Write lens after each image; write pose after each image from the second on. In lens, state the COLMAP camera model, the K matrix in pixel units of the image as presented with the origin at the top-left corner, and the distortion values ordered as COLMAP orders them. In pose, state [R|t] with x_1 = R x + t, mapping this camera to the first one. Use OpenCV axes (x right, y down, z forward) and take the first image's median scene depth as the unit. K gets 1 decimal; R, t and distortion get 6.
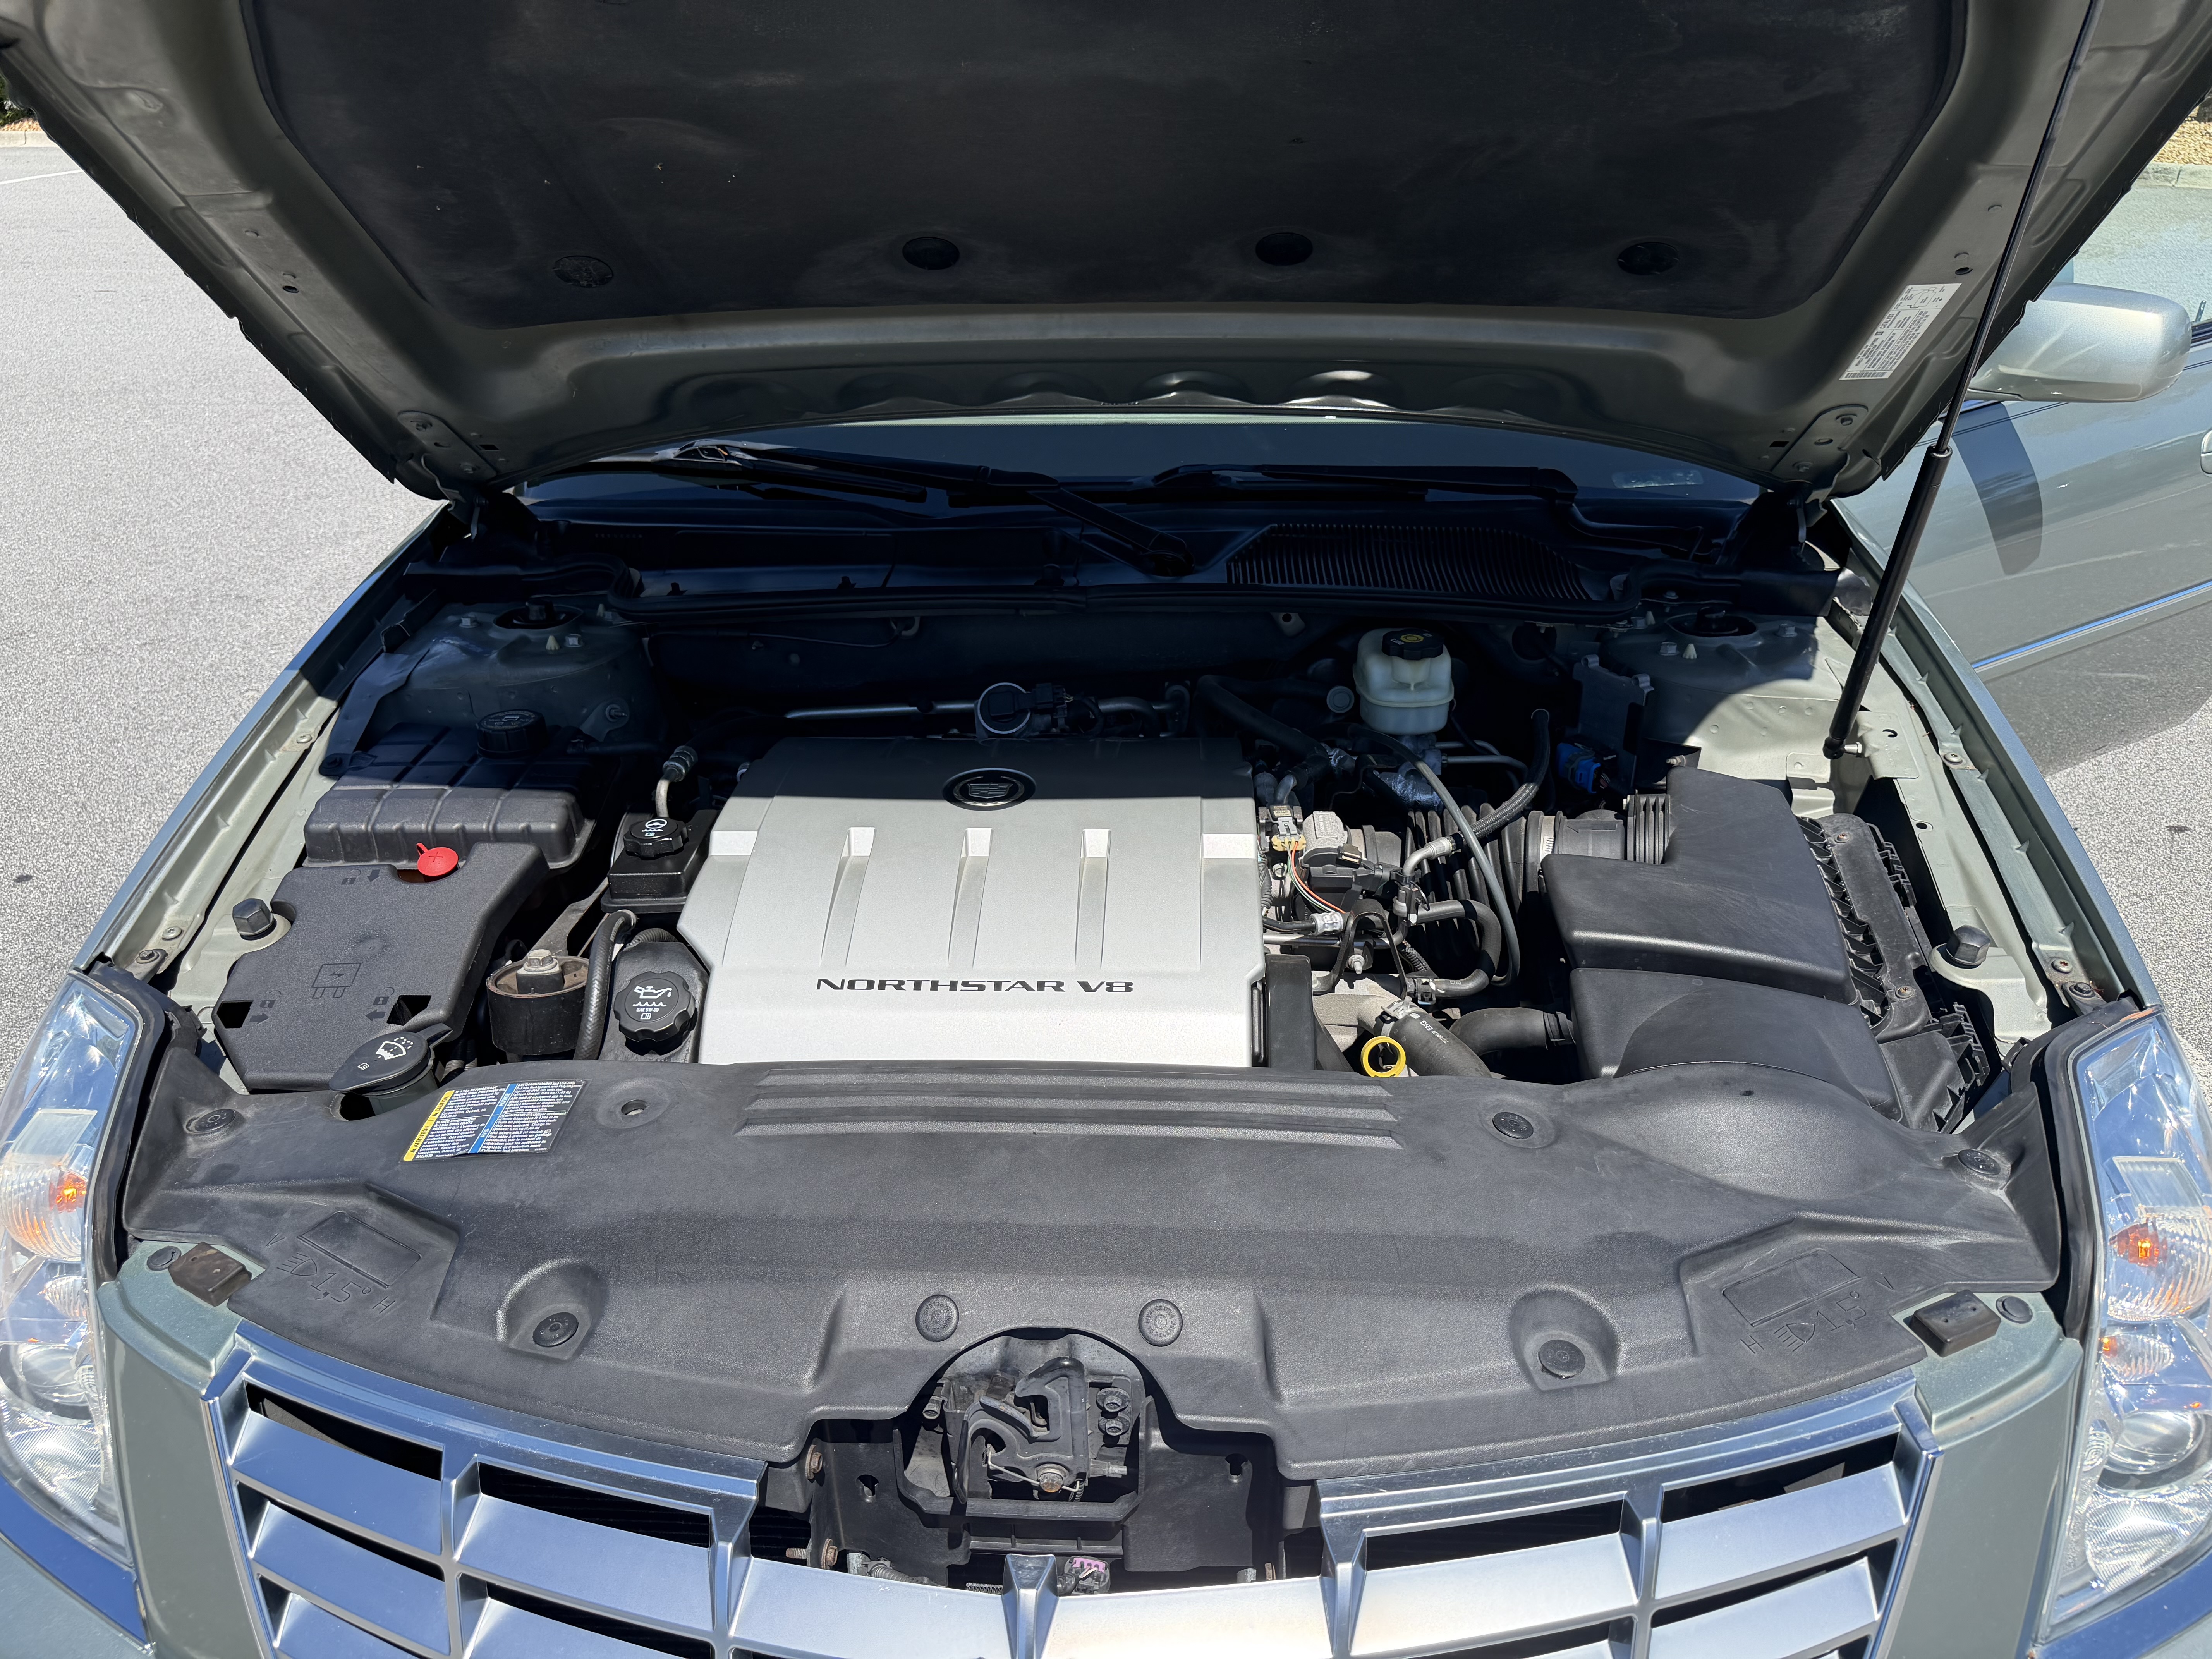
lens RADIAL K [[1766.6, 0, 1113.5], [0, 1766.6, 938.3], [0, 0, 1]] dist [0.126599, -0.380248]
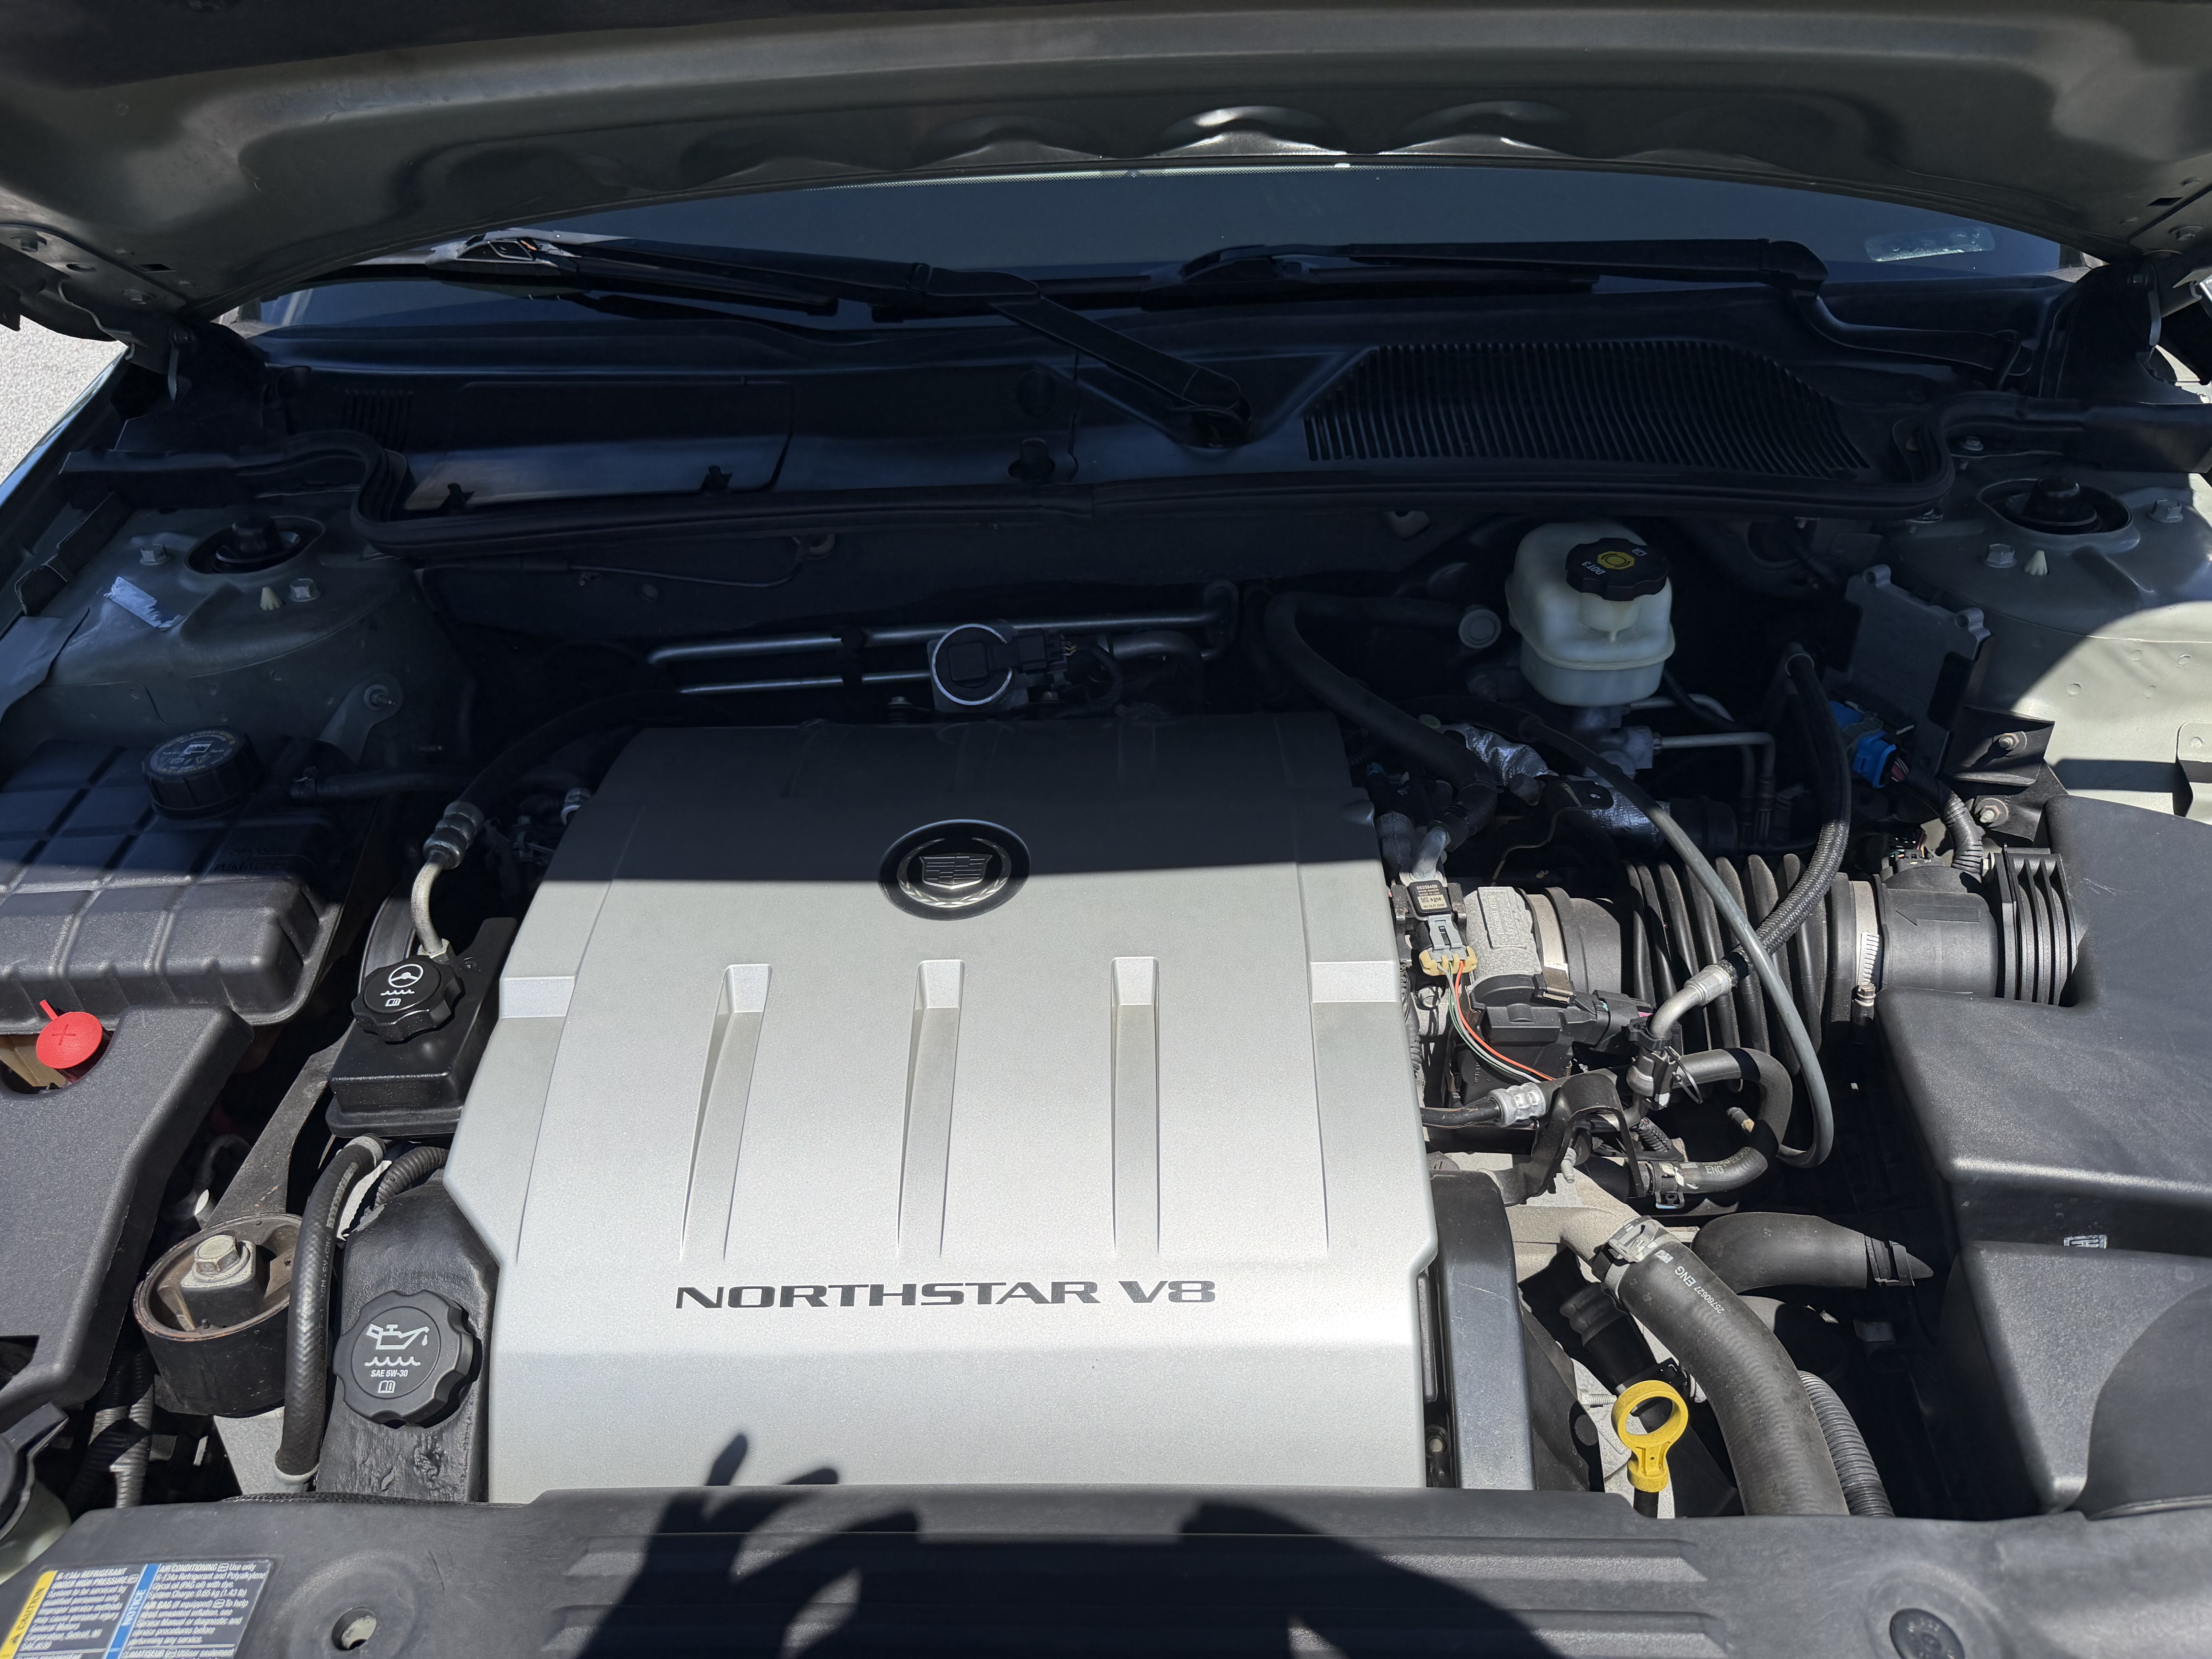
lens RADIAL K [[1515.2, 0, 1096.2], [0, 1515.2, 830.3], [0, 0, 1]] dist [0.011831, -0.037155]
pose [[0.999310, -0.036825, 0.004898, -0.021619], [0.035082, 0.978836, 0.201618, -0.192441], [-0.012219, -0.201307, 0.979452, 0.463295]]
